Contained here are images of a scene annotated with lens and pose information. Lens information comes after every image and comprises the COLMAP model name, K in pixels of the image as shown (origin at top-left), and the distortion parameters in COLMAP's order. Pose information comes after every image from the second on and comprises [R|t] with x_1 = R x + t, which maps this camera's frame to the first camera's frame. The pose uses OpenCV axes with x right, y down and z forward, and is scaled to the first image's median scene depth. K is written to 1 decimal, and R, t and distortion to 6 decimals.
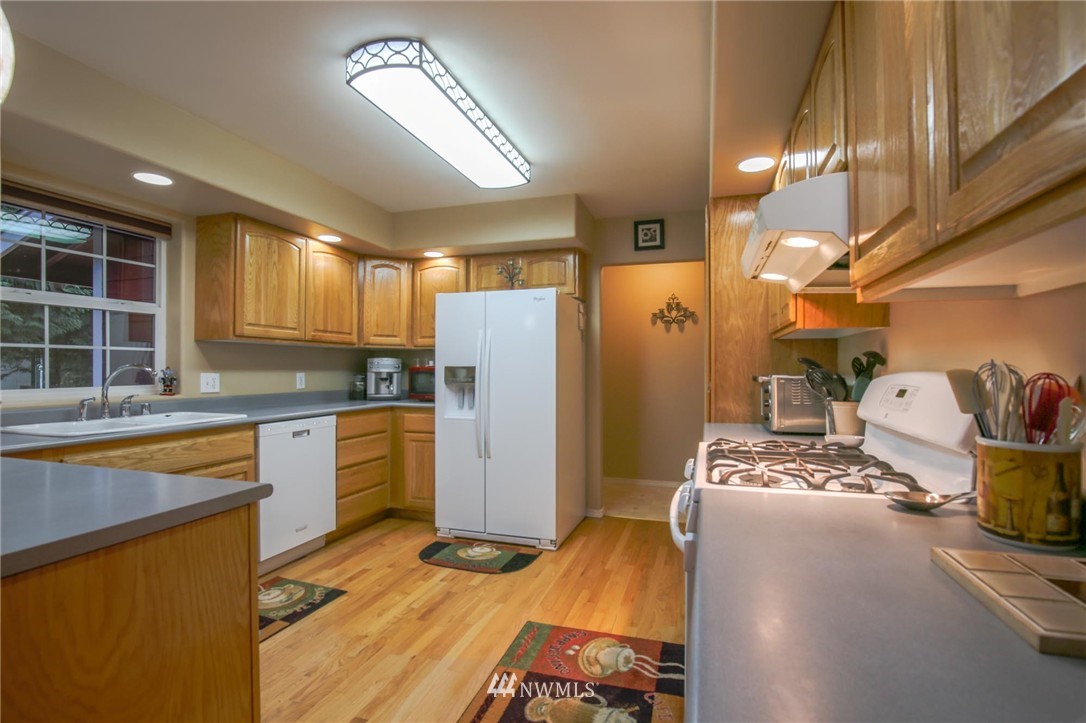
lens RADIAL K [[504.7, 0, 546.1], [0, 504.7, 362.3], [0, 0, 1]] dist [-0.005053, -0.000449]
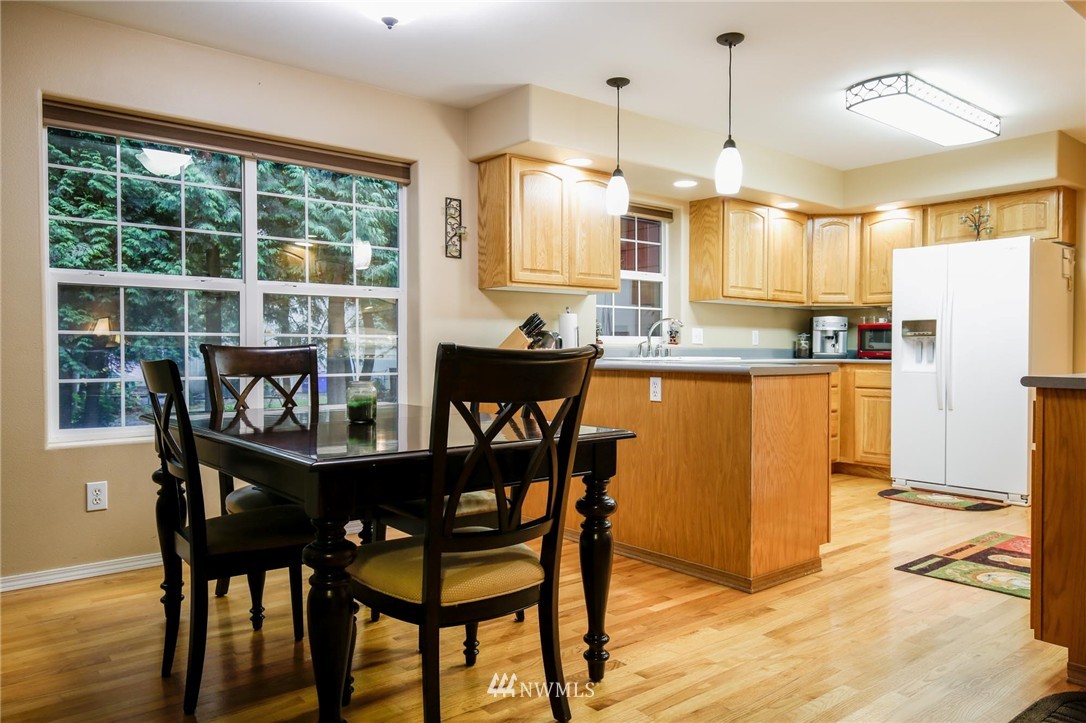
lens RADIAL K [[789.7, 0, 546.8], [0, 789.7, 365.6], [0, 0, 1]] dist [-0.002118, 0.000876]
pose [[0.847350, 0.011202, -0.530917, 0.035617], [0.004514, 0.999589, 0.028296, 0.046756], [0.531016, -0.026373, 0.846951, -0.680567]]
